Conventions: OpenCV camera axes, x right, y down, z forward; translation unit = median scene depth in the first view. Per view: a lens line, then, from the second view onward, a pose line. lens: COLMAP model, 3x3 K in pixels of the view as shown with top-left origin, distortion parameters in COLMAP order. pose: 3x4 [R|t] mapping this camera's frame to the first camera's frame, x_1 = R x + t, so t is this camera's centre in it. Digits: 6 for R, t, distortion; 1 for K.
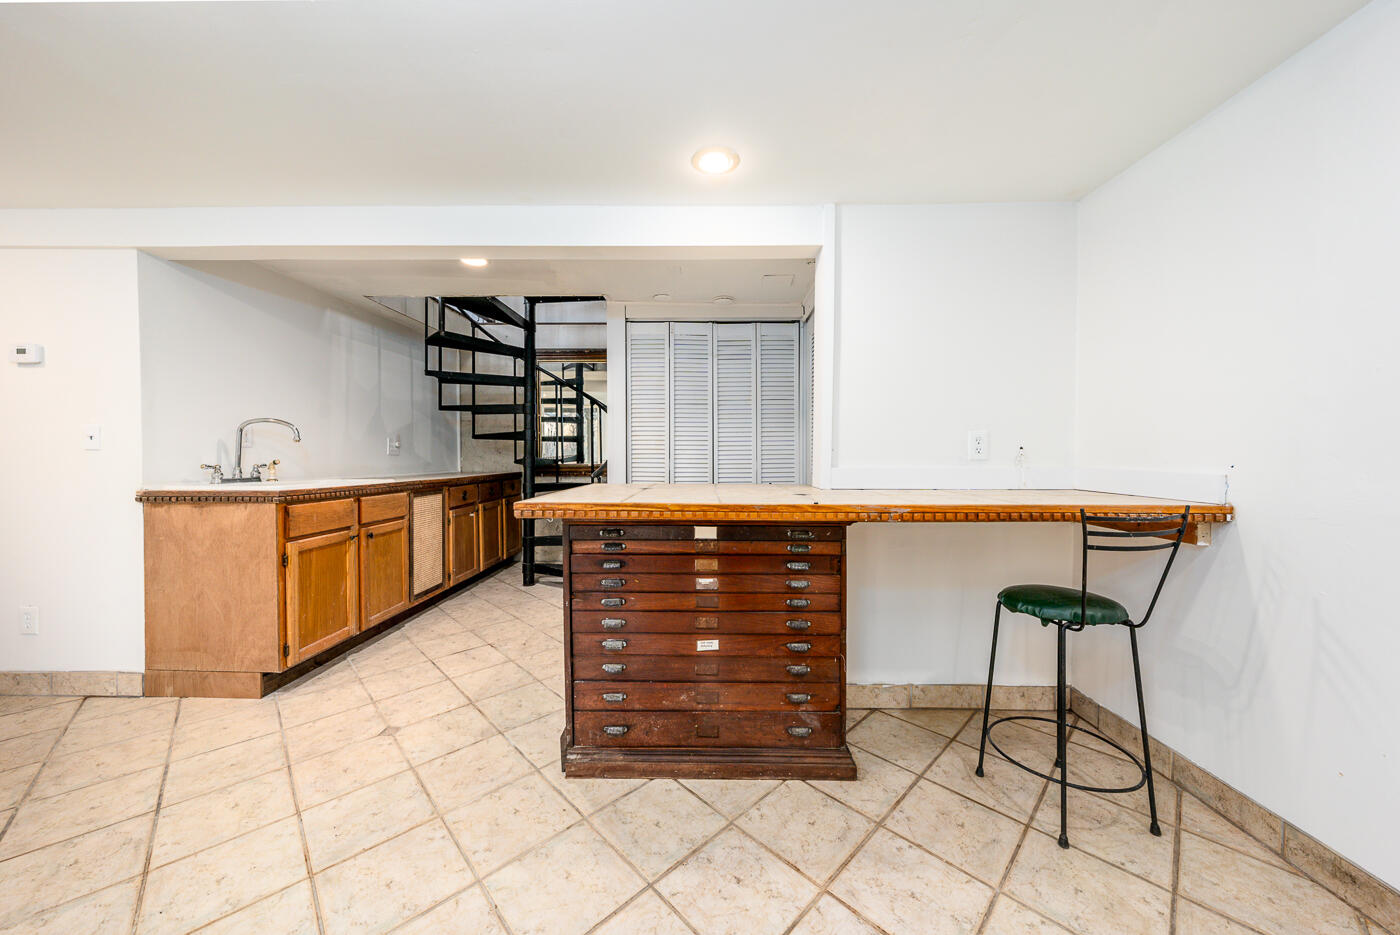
lens RADIAL K [[481.7, 0, 693.1], [0, 481.7, 465.1], [0, 0, 1]] dist [-0.001973, -0.000426]
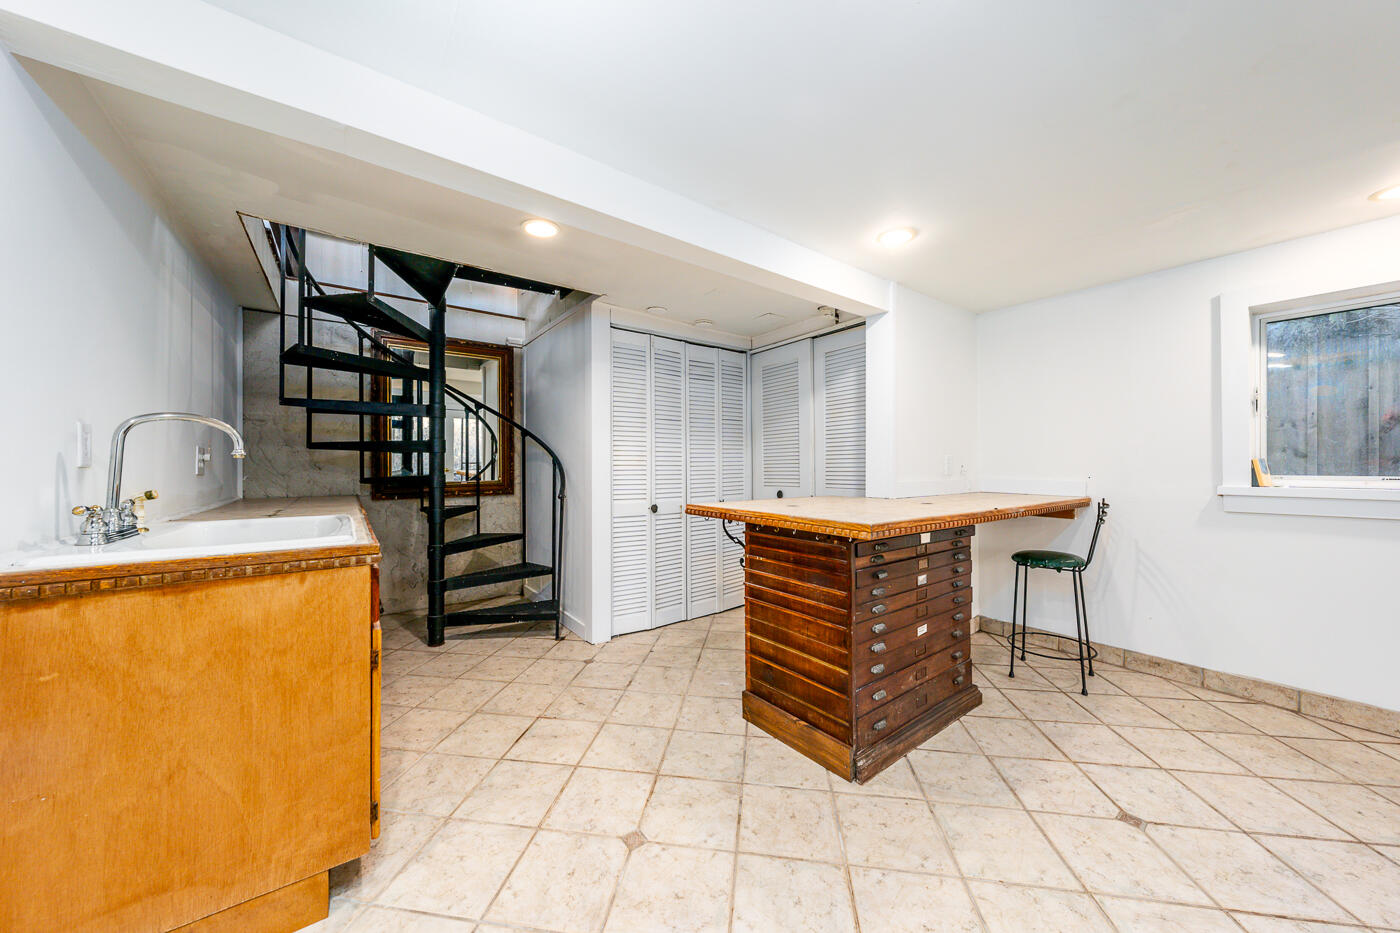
lens RADIAL K [[481.7, 0, 693.1], [0, 481.7, 465.9], [0, 0, 1]] dist [-0.001973, -0.000426]
pose [[0.793936, -0.003285, 0.607992, -0.905947], [0.014717, 0.999796, -0.013815, -0.027402], [-0.607823, 0.019916, 0.793823, 0.286905]]
